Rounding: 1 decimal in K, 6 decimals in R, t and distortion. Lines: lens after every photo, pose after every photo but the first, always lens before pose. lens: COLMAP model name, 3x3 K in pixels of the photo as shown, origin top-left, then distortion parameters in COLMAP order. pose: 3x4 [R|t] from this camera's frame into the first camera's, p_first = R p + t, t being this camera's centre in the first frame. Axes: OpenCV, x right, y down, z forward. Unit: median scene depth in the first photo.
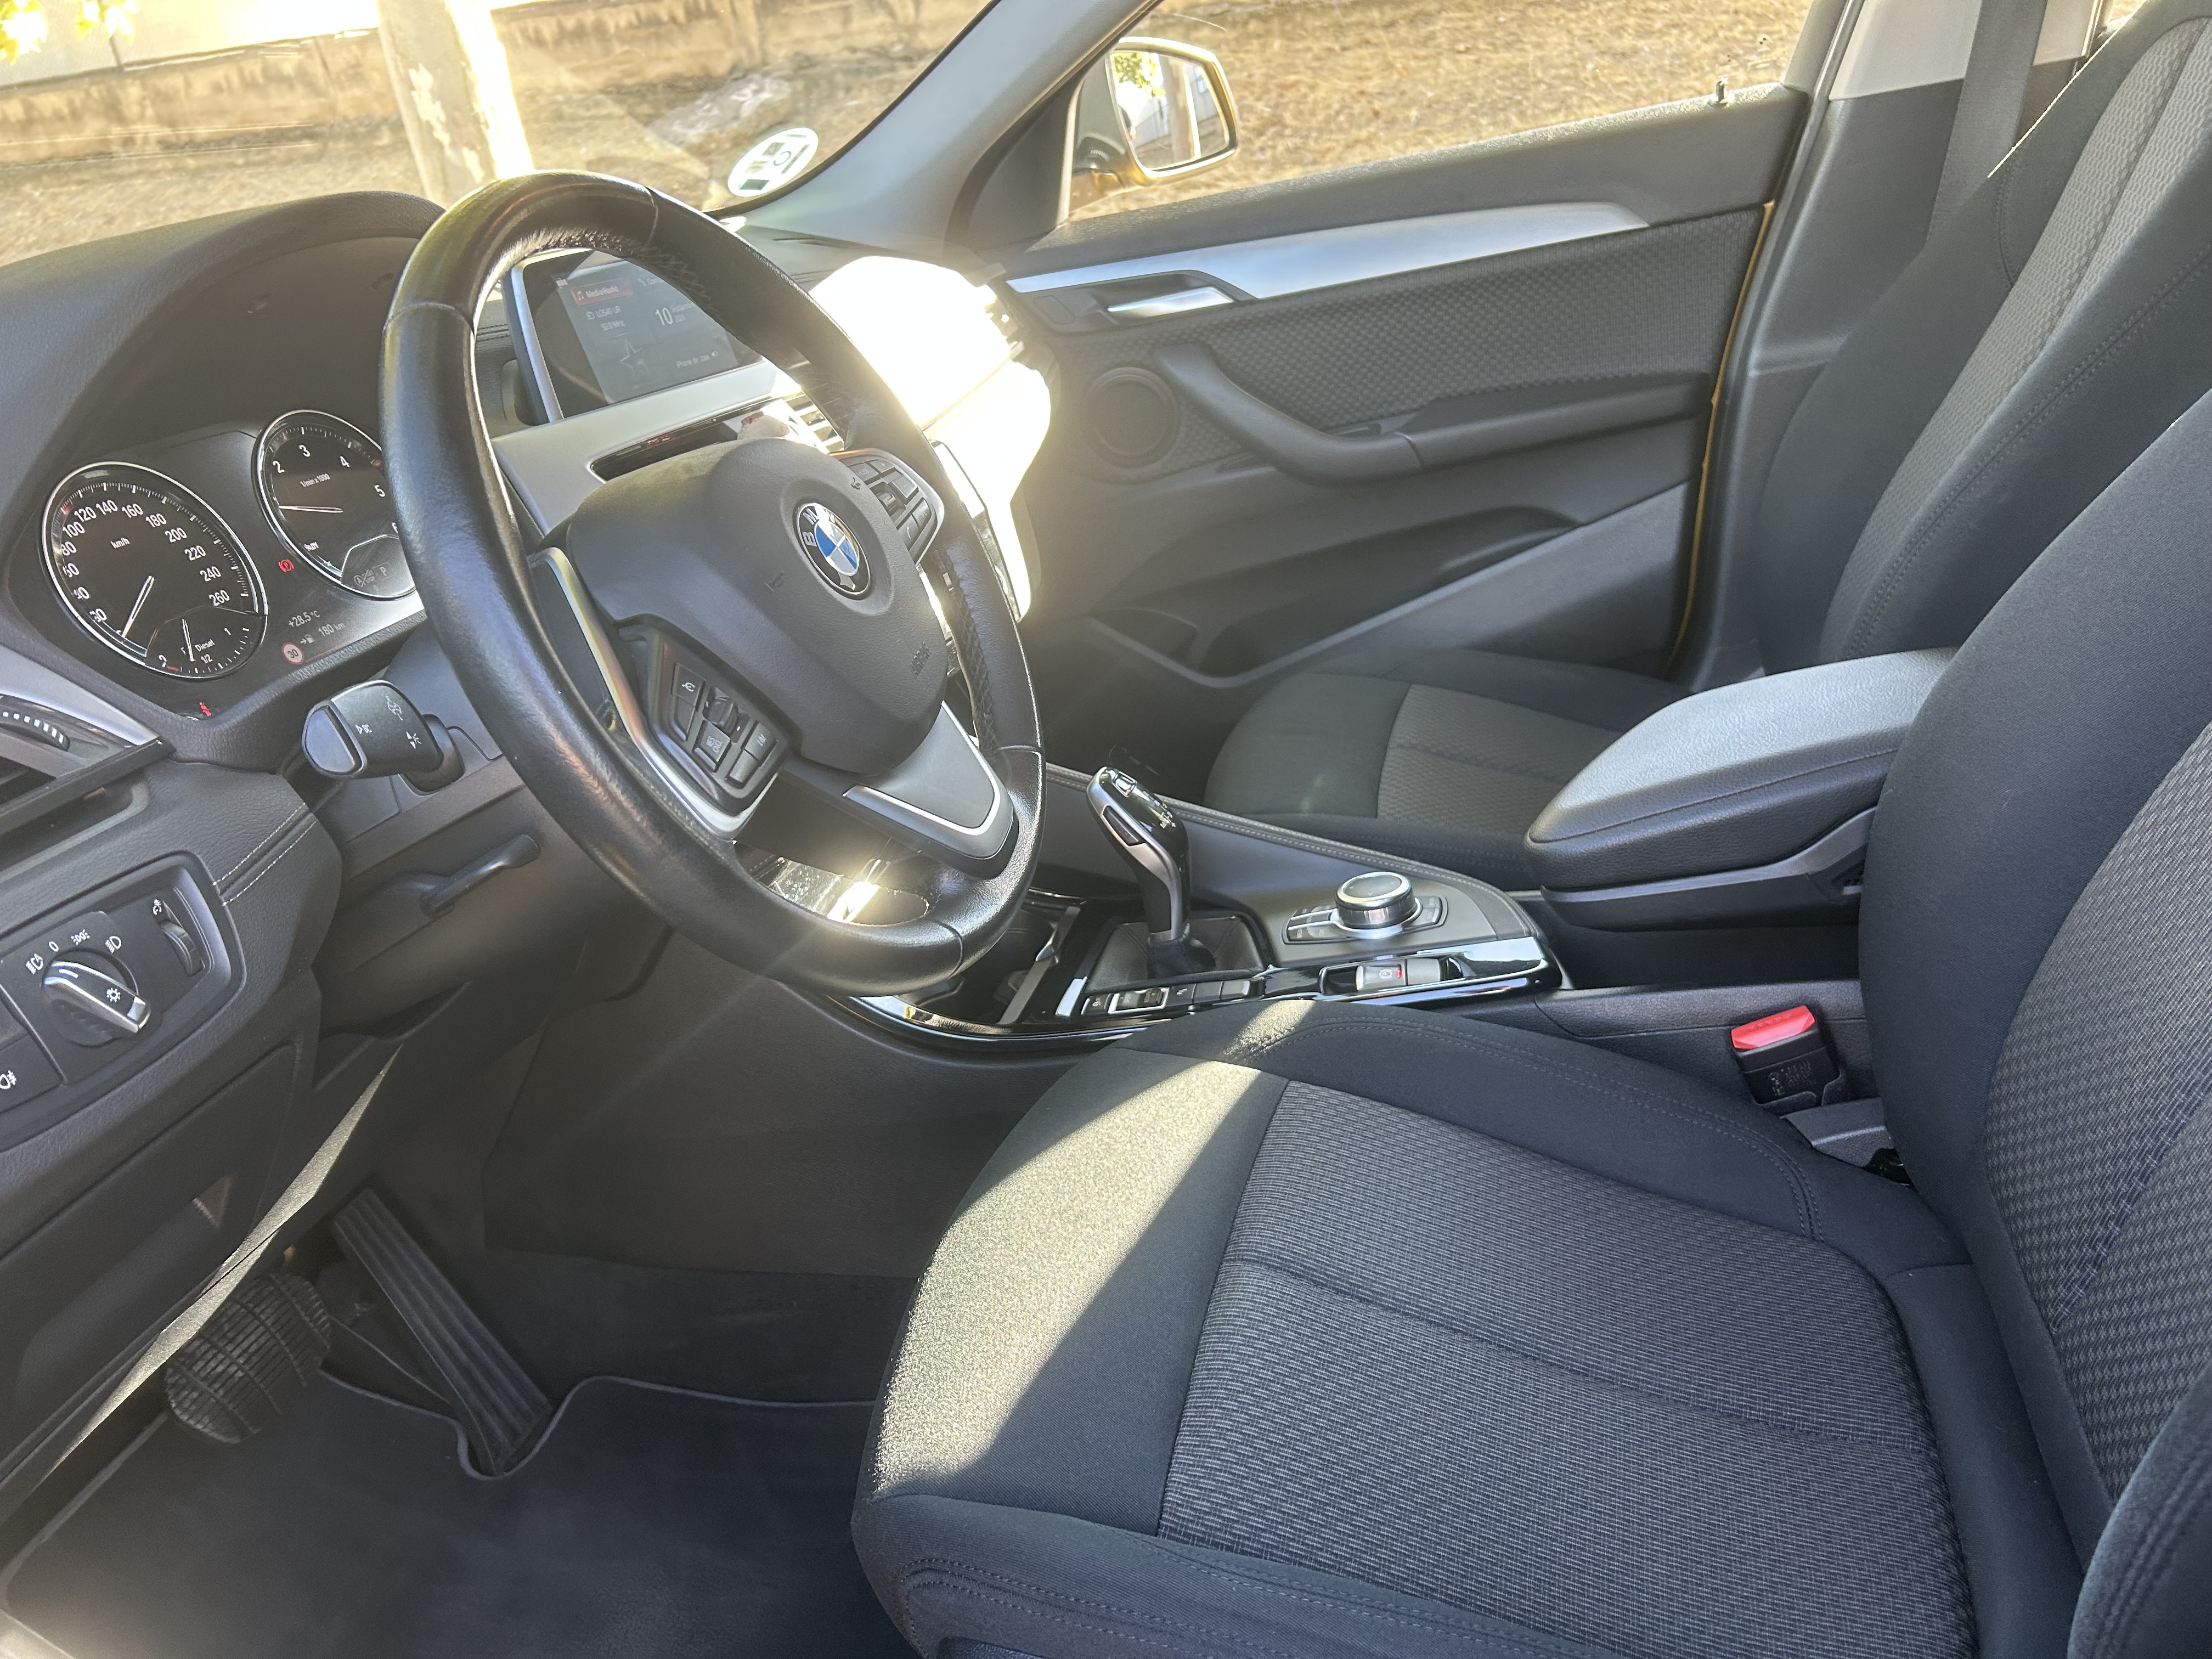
lens RADIAL K [[1614.0, 0, 1086.8], [0, 1614.0, 862.8], [0, 0, 1]] dist [0.053924, -0.070020]
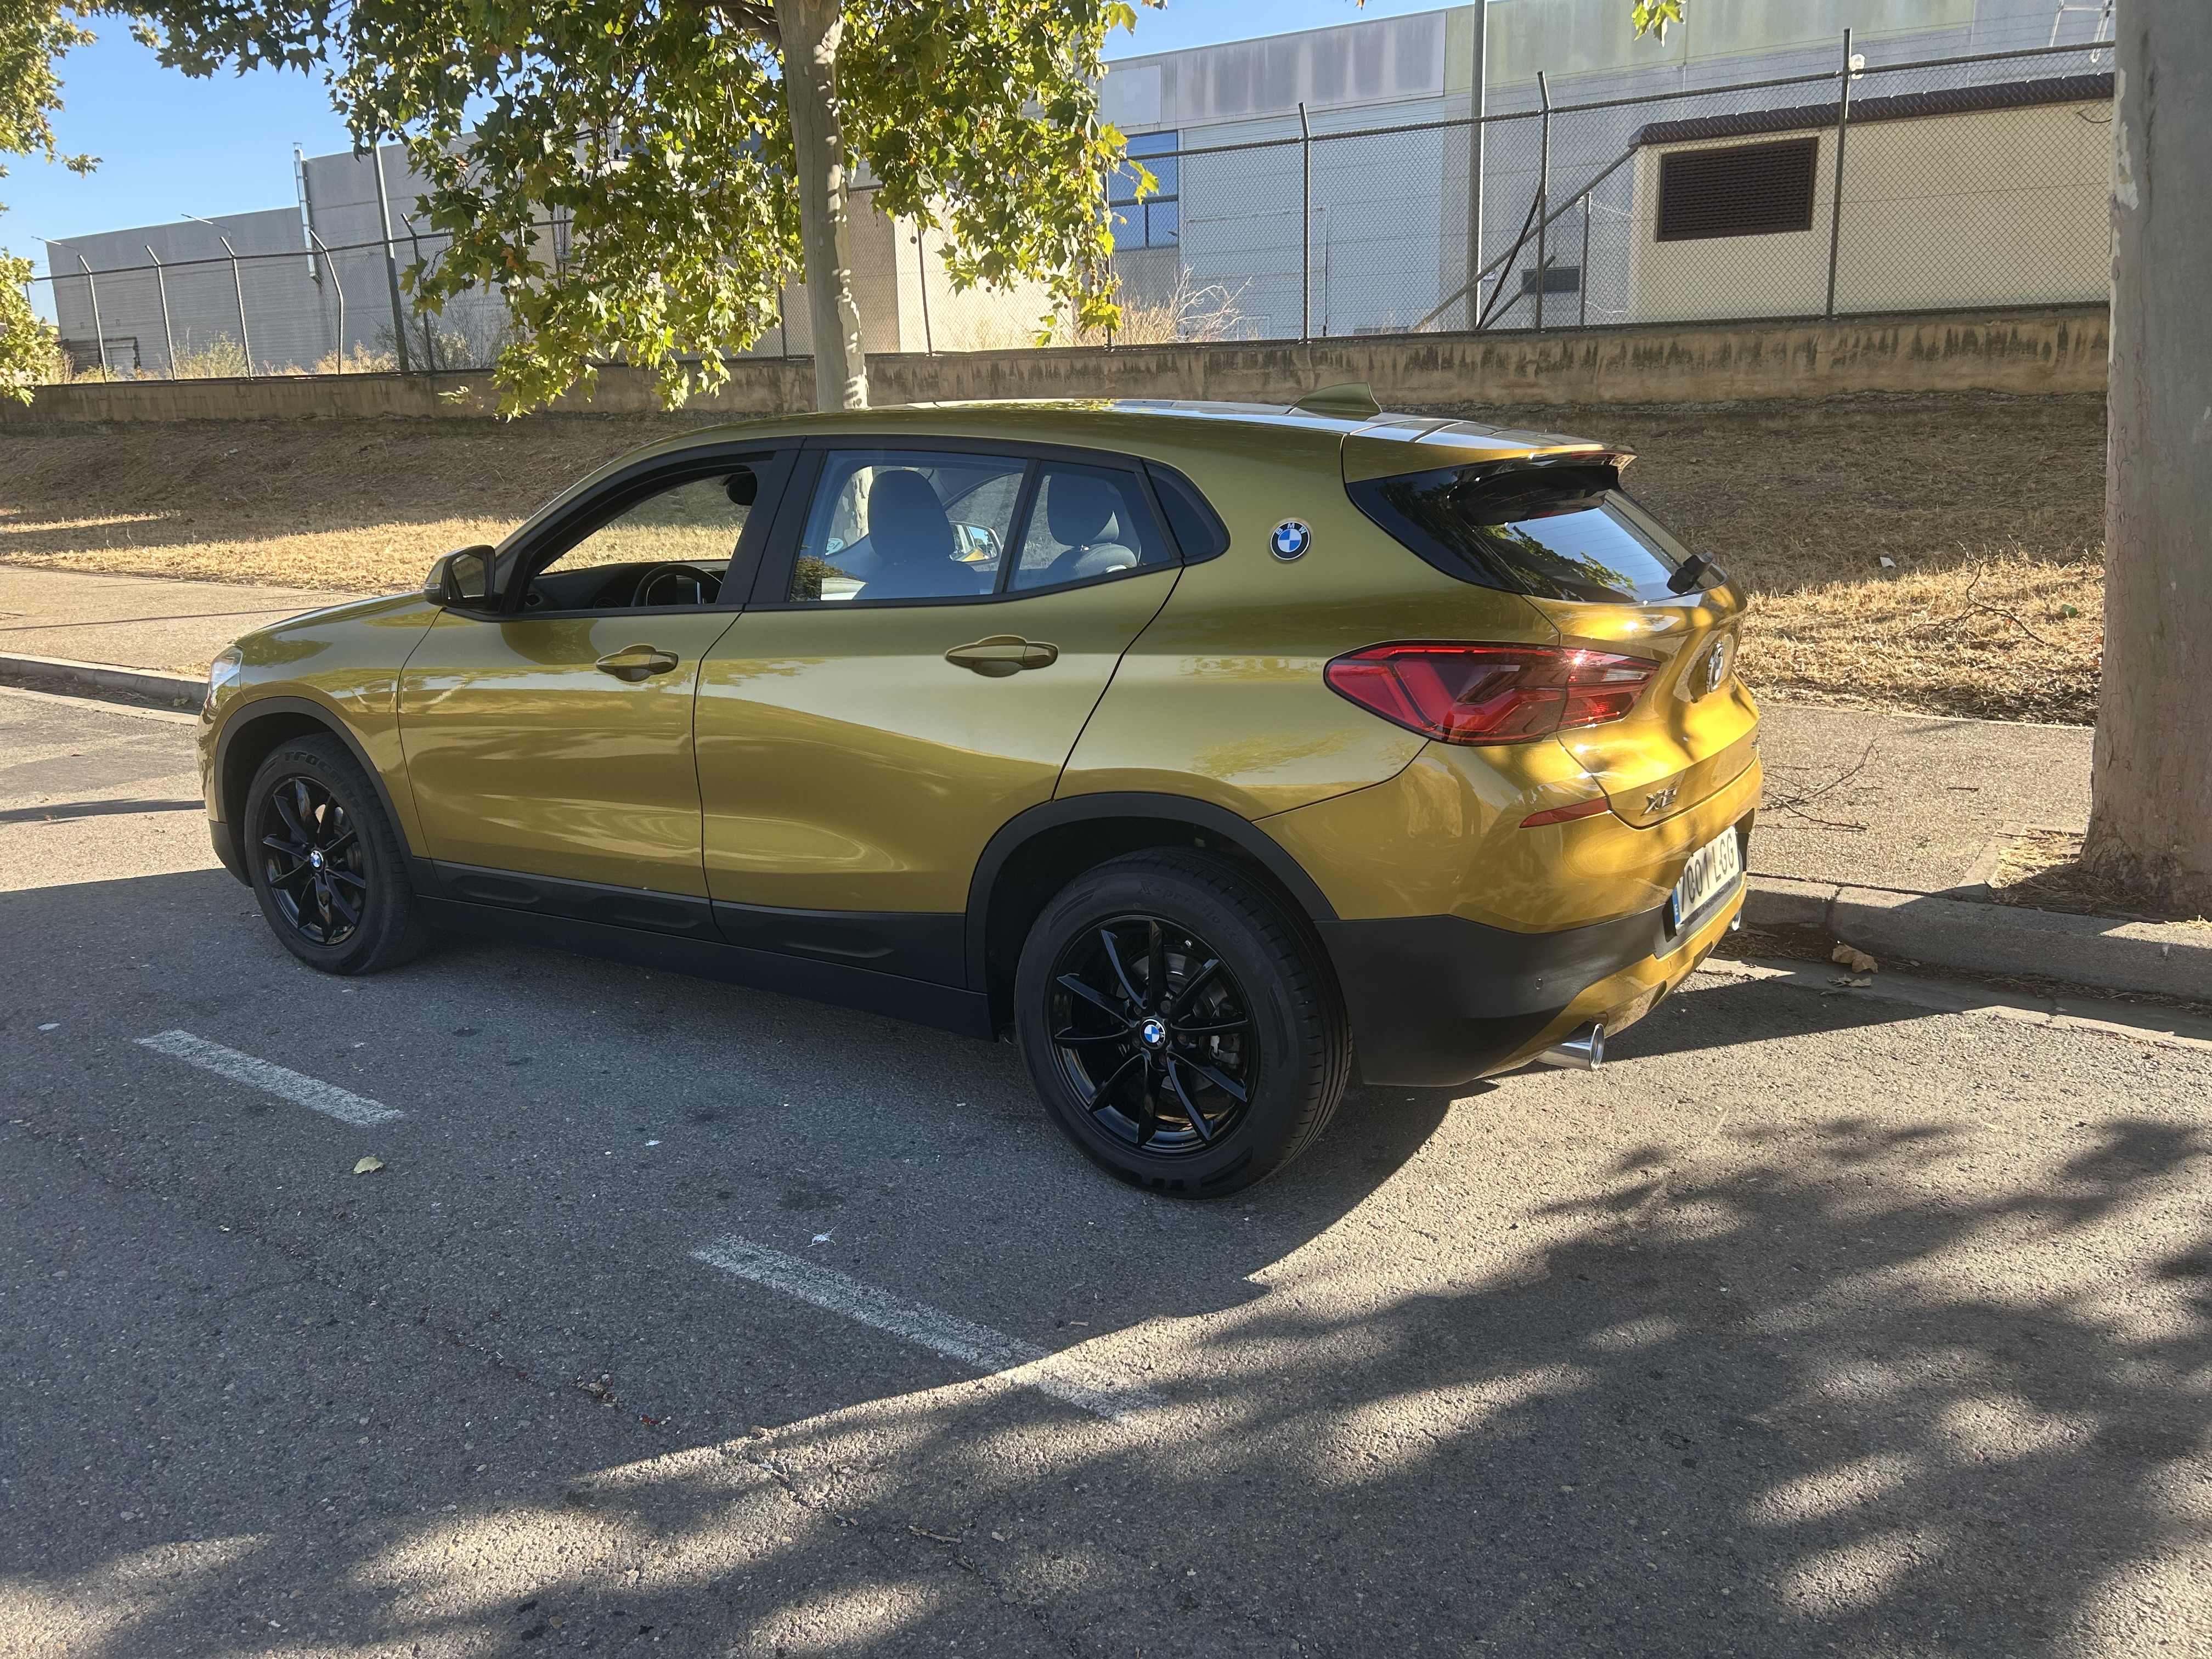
lens RADIAL K [[1622.5, 0, 1074.5], [0, 1622.5, 824.7], [0, 0, 1]] dist [0.059158, -0.060022]
pose [[0.939584, 0.170158, -0.297031, 1.481408], [-0.219561, 0.965274, -0.141558, 0.558698], [0.262629, 0.198223, 0.944317, -2.175168]]
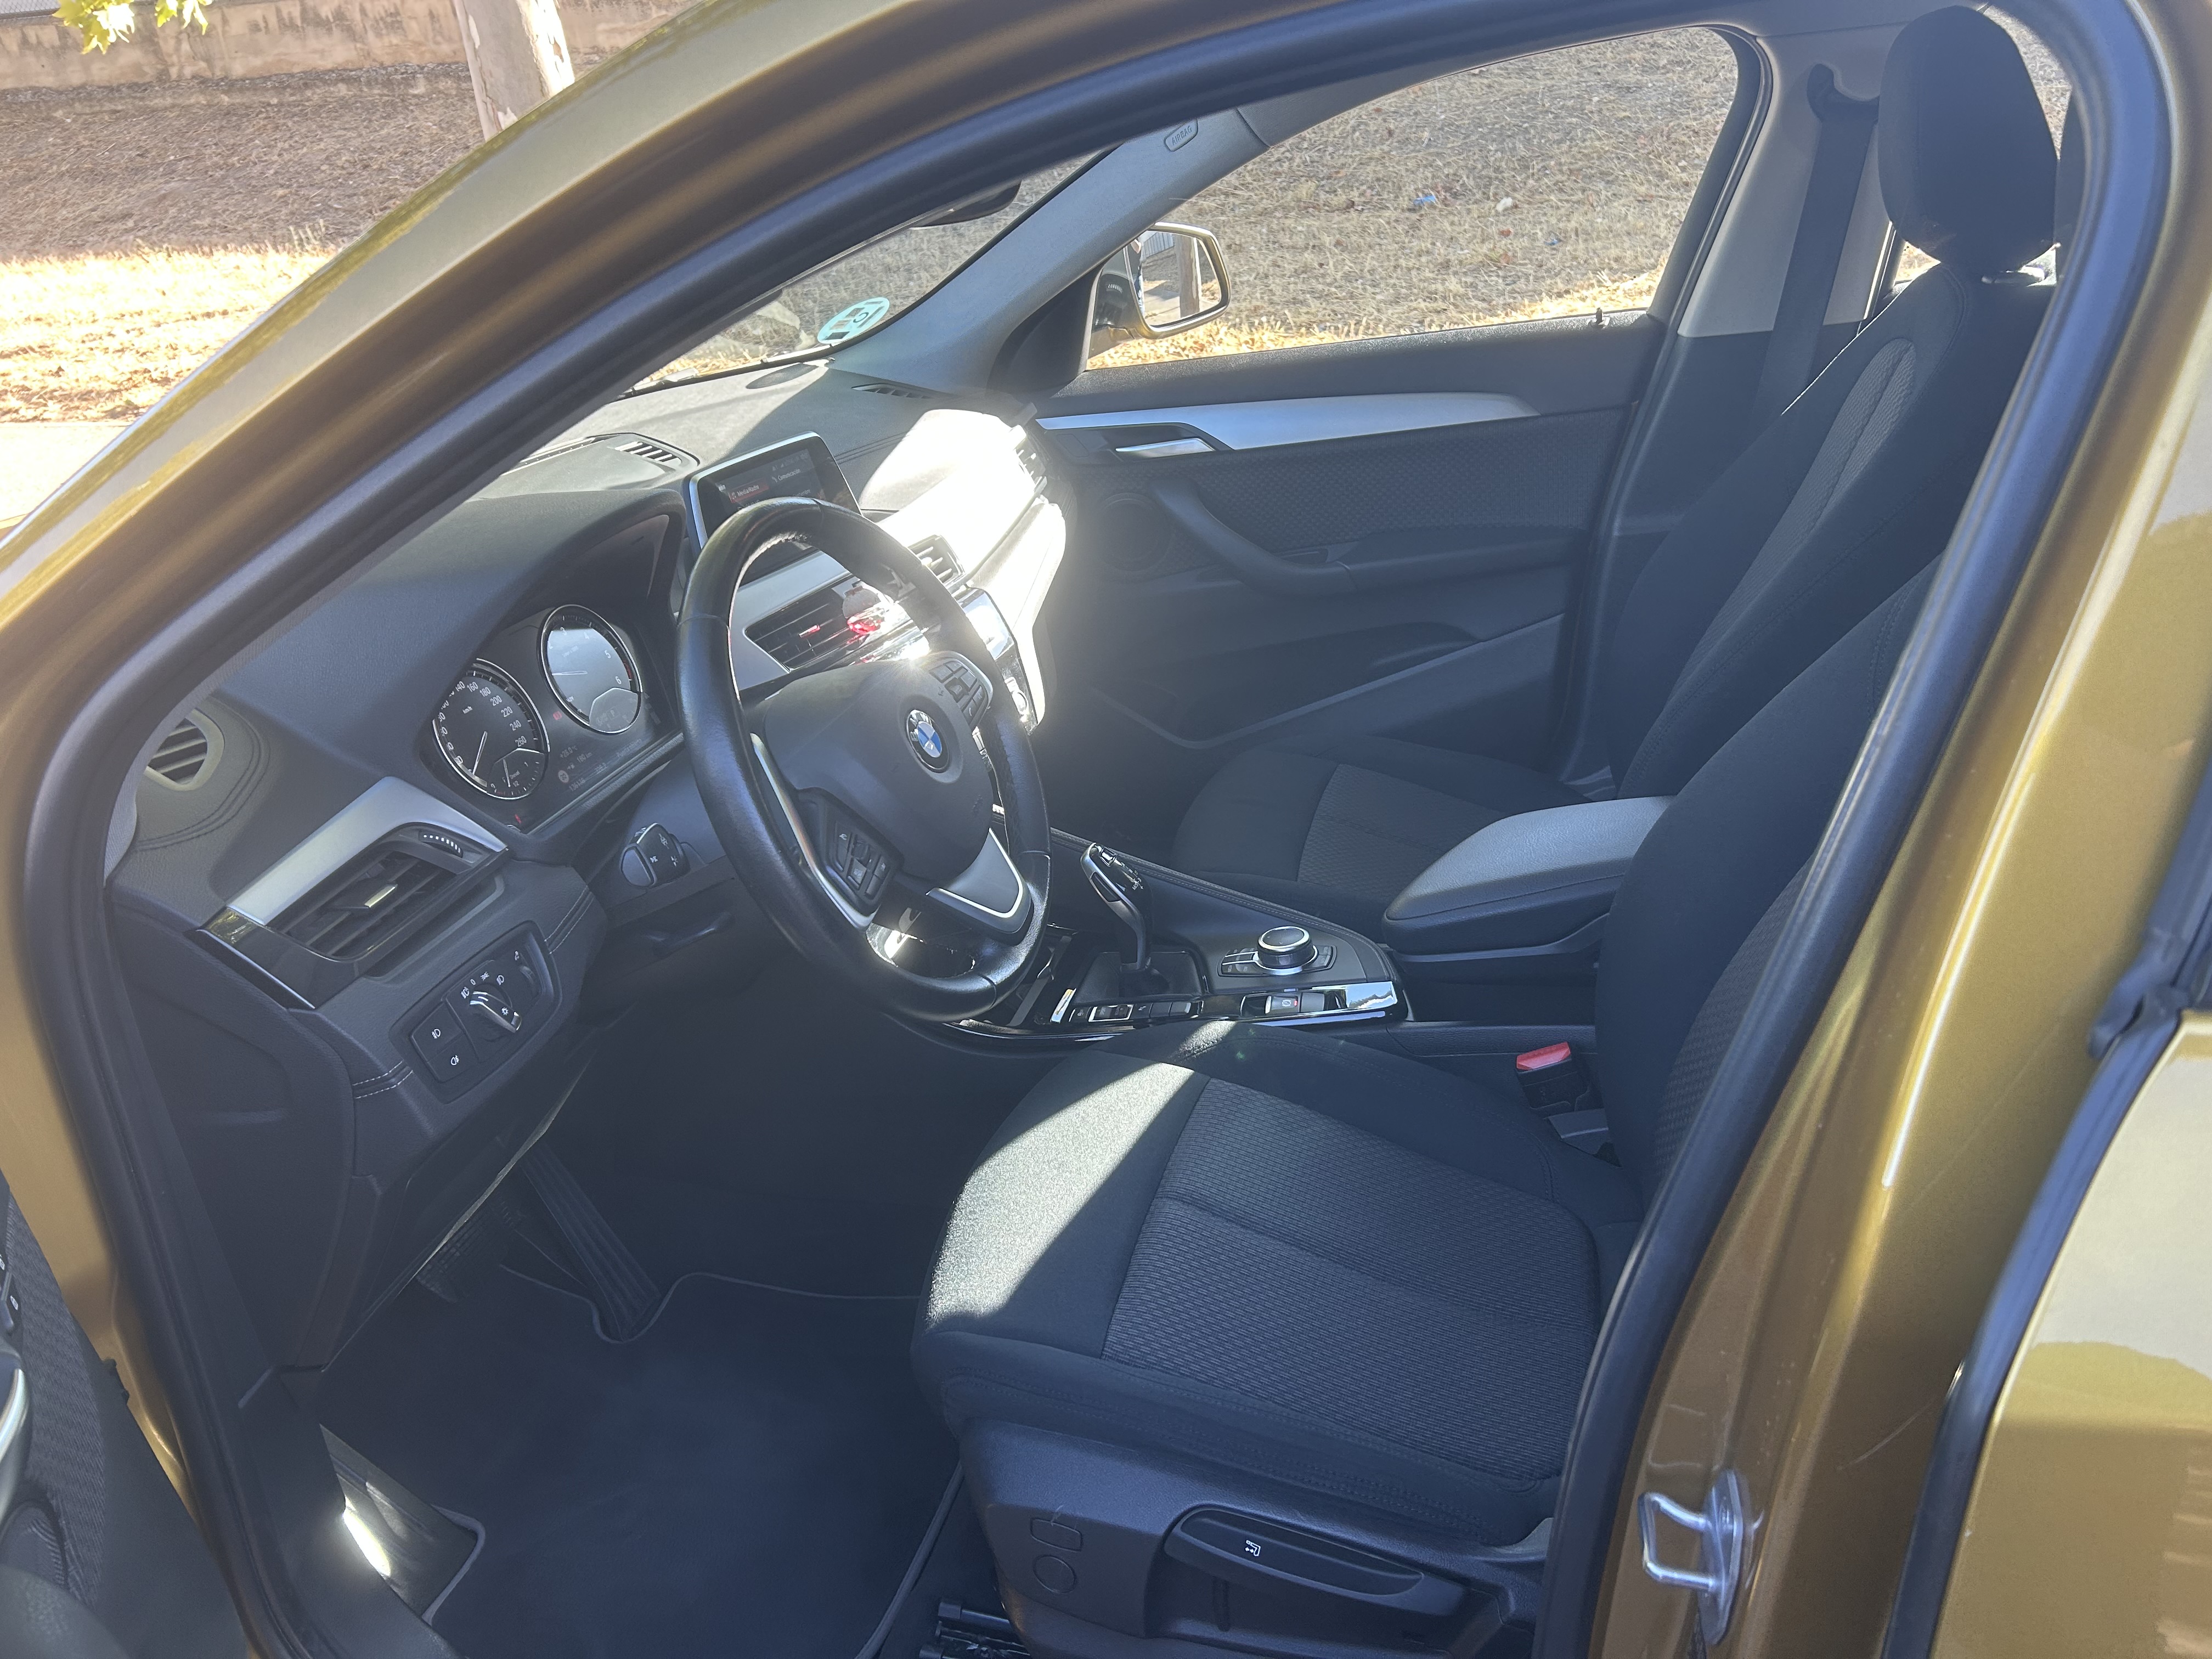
lens RADIAL K [[1611.0, 0, 1119.9], [0, 1611.0, 842.6], [0, 0, 1]] dist [0.055511, -0.061779]
pose [[0.998692, 0.045103, 0.024101, 0.000075], [-0.045362, 0.998917, 0.010316, -0.058458], [-0.023610, -0.011395, 0.999656, -0.295386]]
